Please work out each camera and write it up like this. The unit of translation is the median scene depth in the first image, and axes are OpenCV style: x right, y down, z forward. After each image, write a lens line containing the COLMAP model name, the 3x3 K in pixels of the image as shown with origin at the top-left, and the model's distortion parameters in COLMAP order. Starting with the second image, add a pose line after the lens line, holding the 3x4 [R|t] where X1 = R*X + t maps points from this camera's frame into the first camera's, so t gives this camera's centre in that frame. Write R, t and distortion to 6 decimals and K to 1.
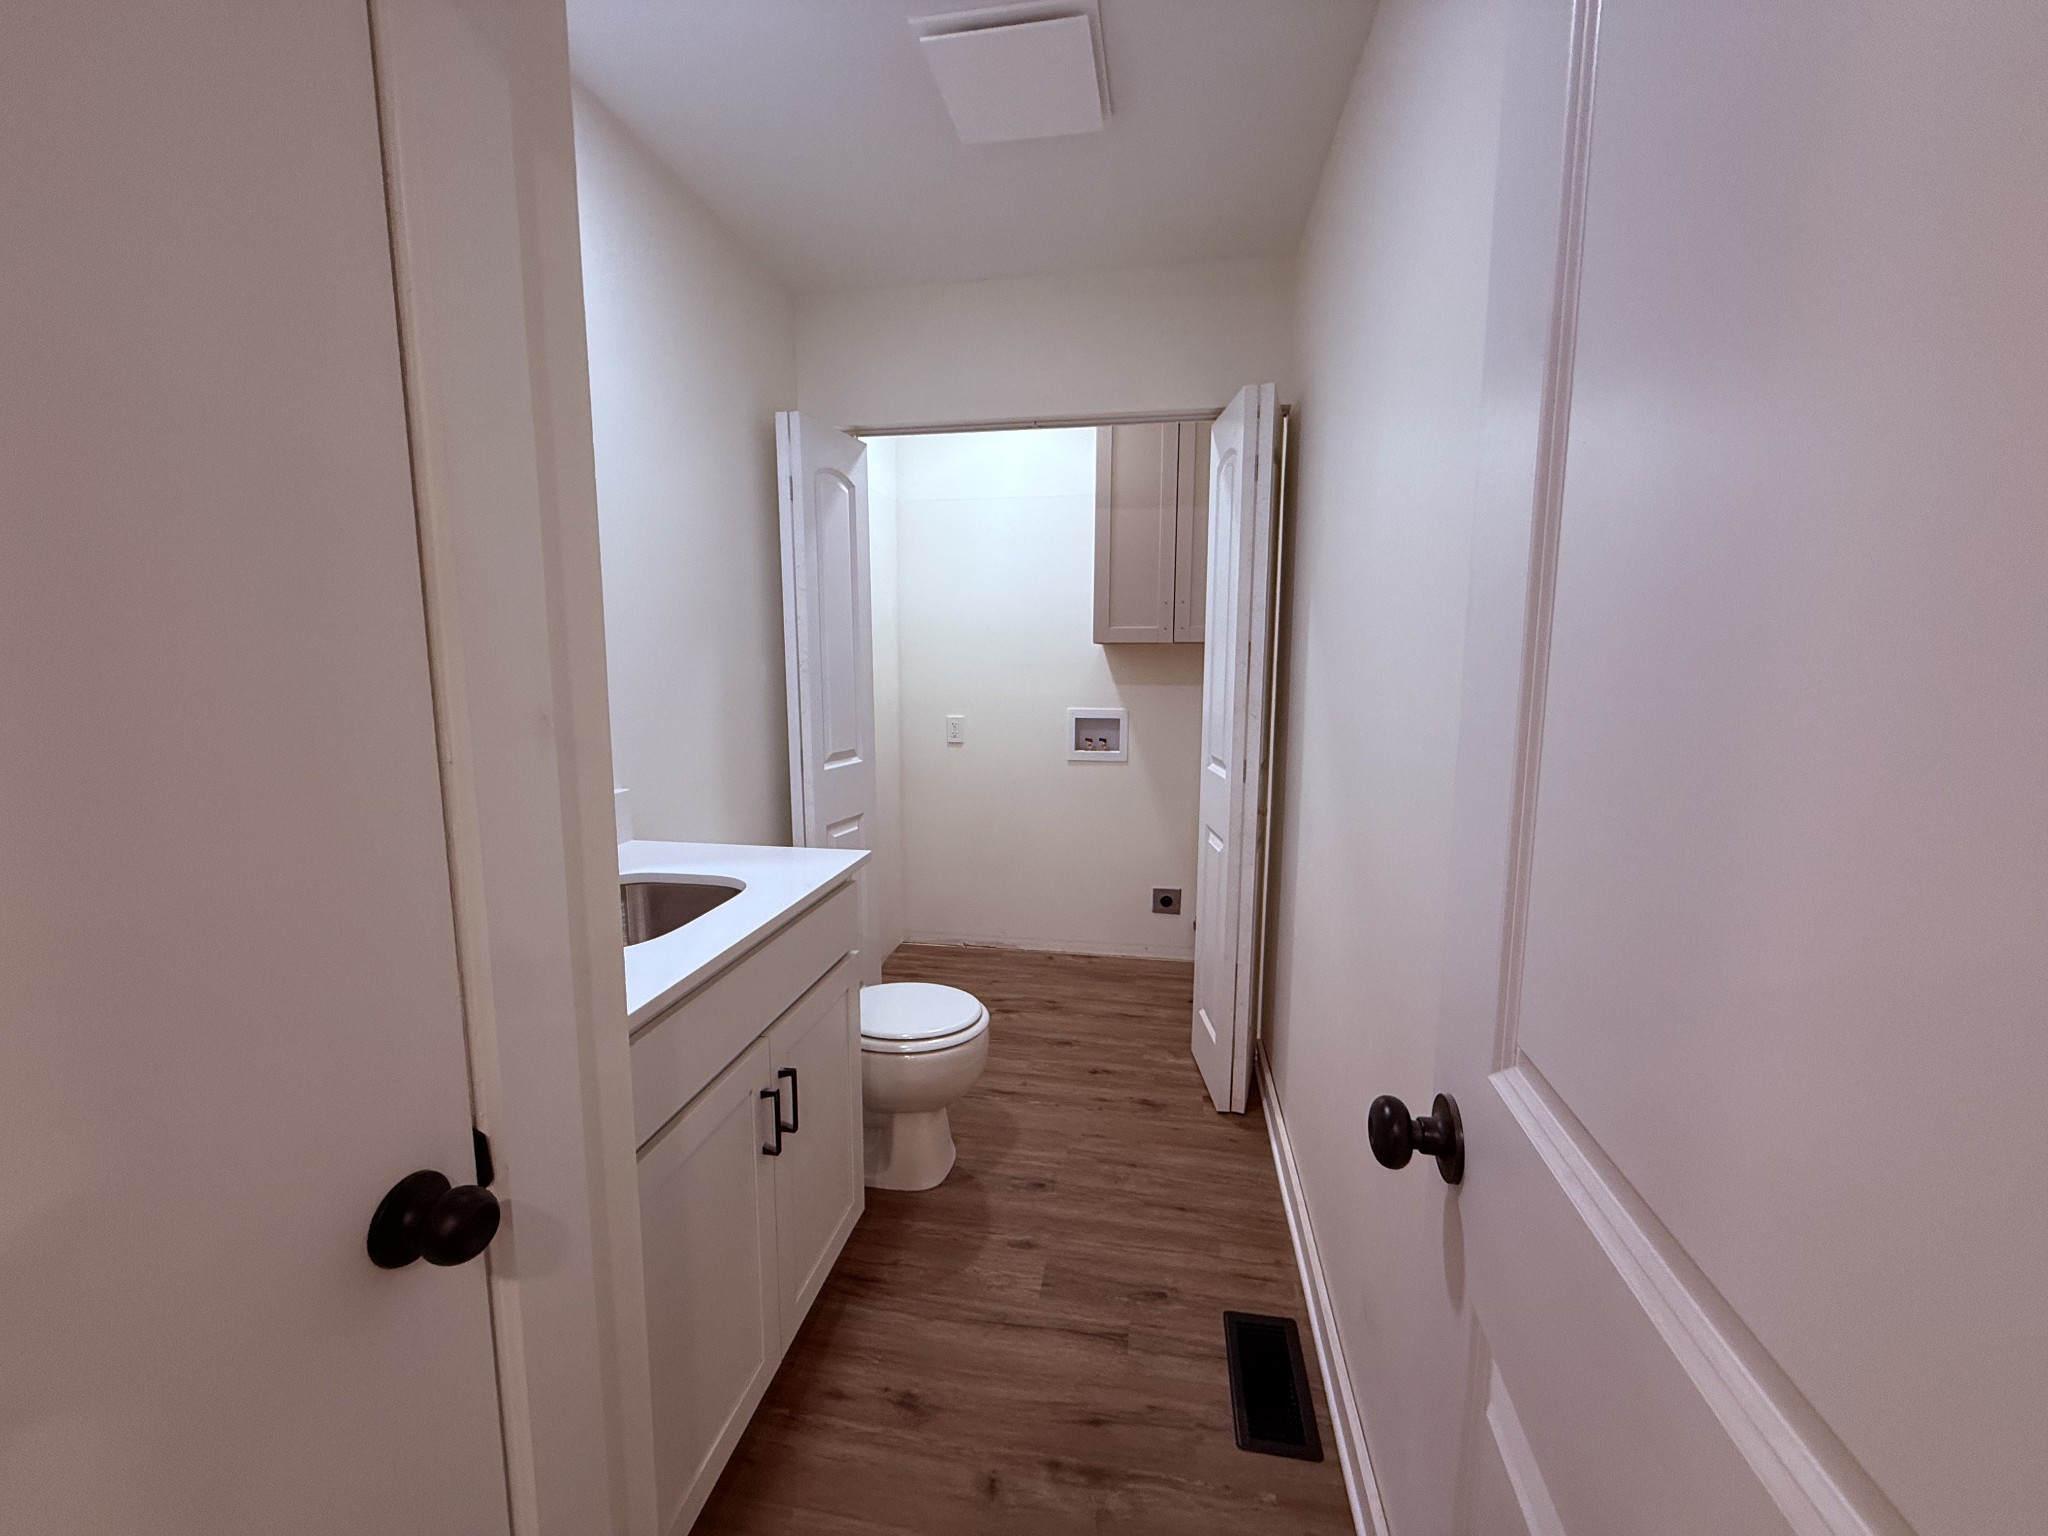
lens RADIAL K [[814.5, 0, 1016.7], [0, 814.5, 766.6], [0, 0, 1]] dist [-0.001500, 0.000378]
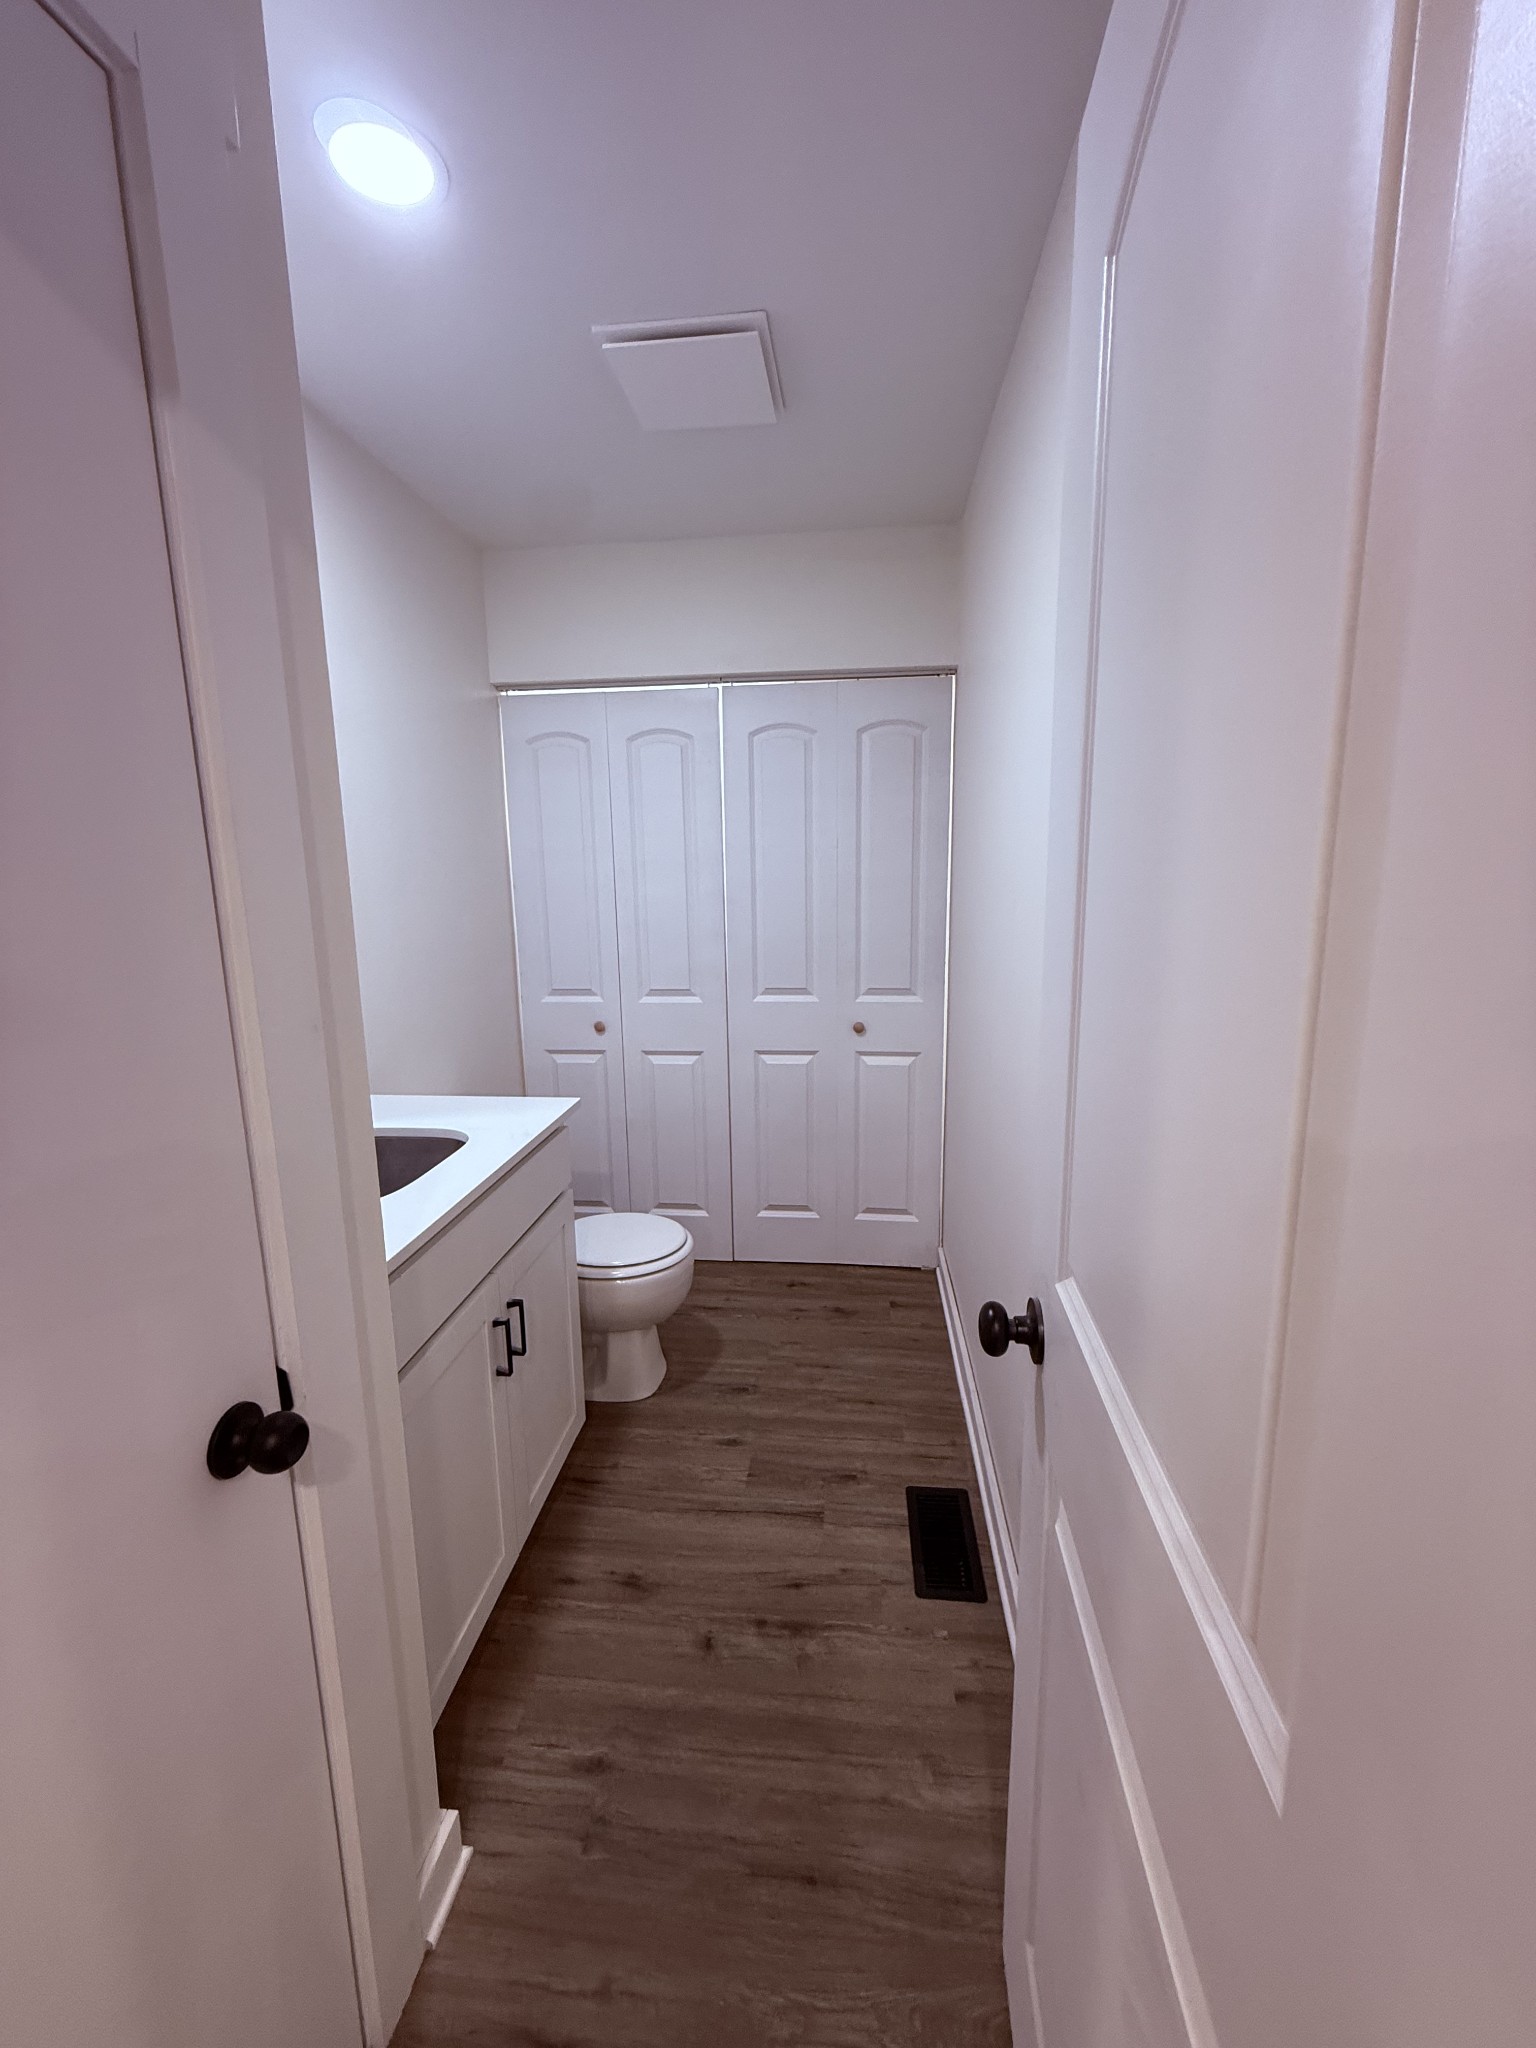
lens RADIAL K [[814.5, 0, 769.4], [0, 814.5, 1011.5], [0, 0, 1]] dist [-0.001500, 0.000378]
pose [[0.997249, -0.028853, 0.068285, 0.003341], [0.026342, 0.998954, 0.037386, -0.055458], [-0.069292, -0.035484, 0.996965, -0.121832]]
